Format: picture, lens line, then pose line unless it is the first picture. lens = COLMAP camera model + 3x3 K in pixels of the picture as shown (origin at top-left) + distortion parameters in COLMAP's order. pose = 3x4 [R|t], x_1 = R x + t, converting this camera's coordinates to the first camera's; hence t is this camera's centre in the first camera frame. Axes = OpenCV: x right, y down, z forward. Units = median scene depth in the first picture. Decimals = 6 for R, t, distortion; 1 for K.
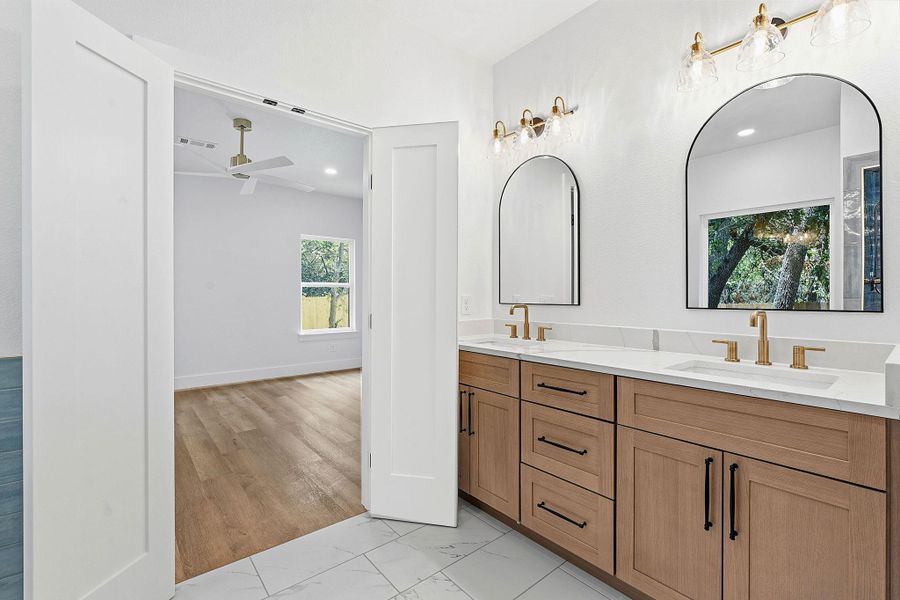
lens RADIAL K [[398.0, 0, 450.0], [0, 398.0, 297.2], [0, 0, 1]] dist [-0.003199, -0.000177]
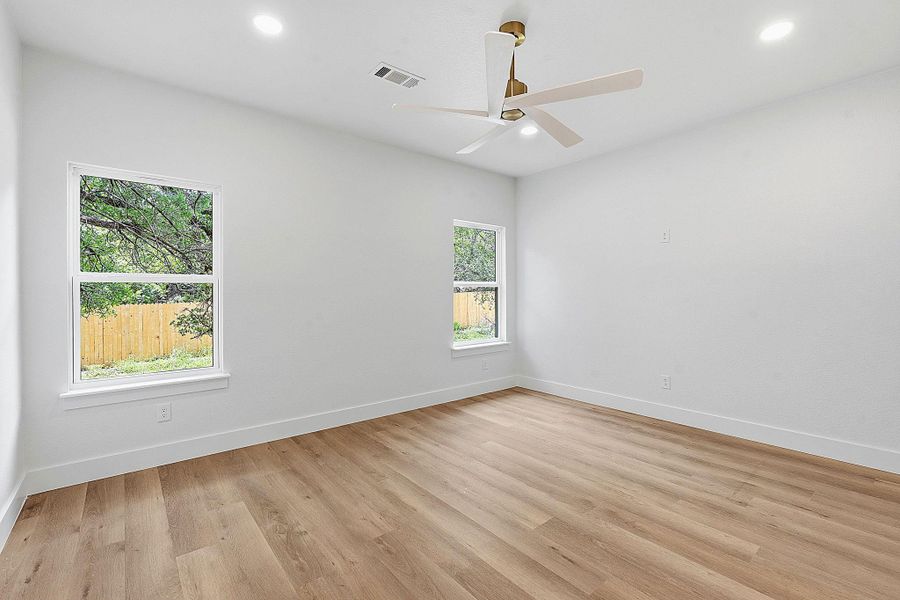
lens RADIAL K [[406.4, 0, 451.2], [0, 406.4, 294.1], [0, 0, 1]] dist [-0.008869, 0.000028]
pose [[0.999934, -0.002793, -0.011118, -0.368917], [0.002794, 0.999996, 0.000116, -0.012218], [0.011118, -0.000147, 0.999938, 0.211946]]
